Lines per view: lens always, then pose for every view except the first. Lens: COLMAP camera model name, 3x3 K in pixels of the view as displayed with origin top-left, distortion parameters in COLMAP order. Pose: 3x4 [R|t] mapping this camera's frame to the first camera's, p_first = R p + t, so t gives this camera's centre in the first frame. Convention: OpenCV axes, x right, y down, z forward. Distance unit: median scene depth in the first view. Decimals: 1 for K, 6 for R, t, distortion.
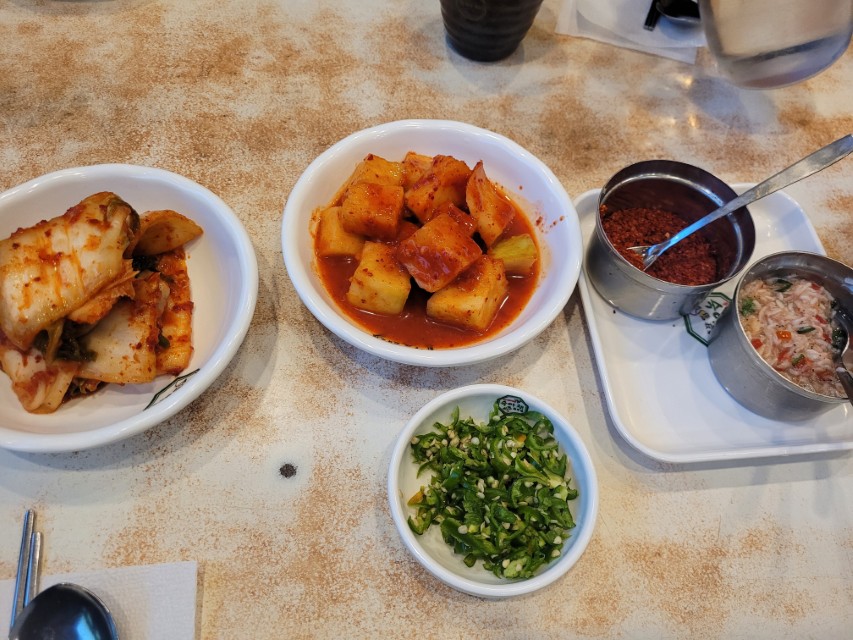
lens RADIAL K [[643.0, 0, 424.9], [0, 643.0, 318.8], [0, 0, 1]] dist [-0.022939, -0.006108]
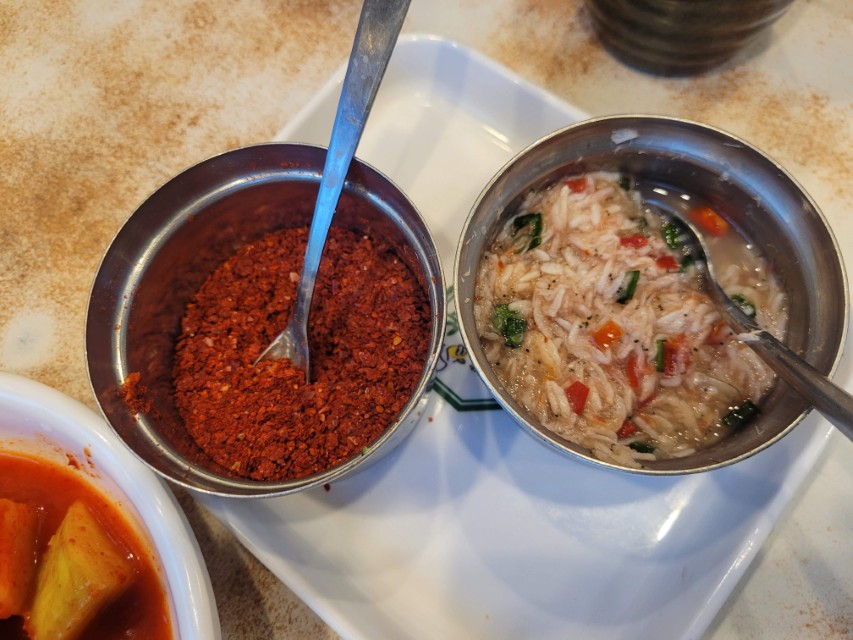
lens RADIAL K [[643.0, 0, 428.8], [0, 643.0, 319.1], [0, 0, 1]] dist [-0.022939, -0.006108]
pose [[0.681968, -0.722115, 0.116053, 0.413581], [0.688115, 0.687262, 0.232741, -0.170668], [-0.247825, -0.078864, 0.965590, 0.562919]]
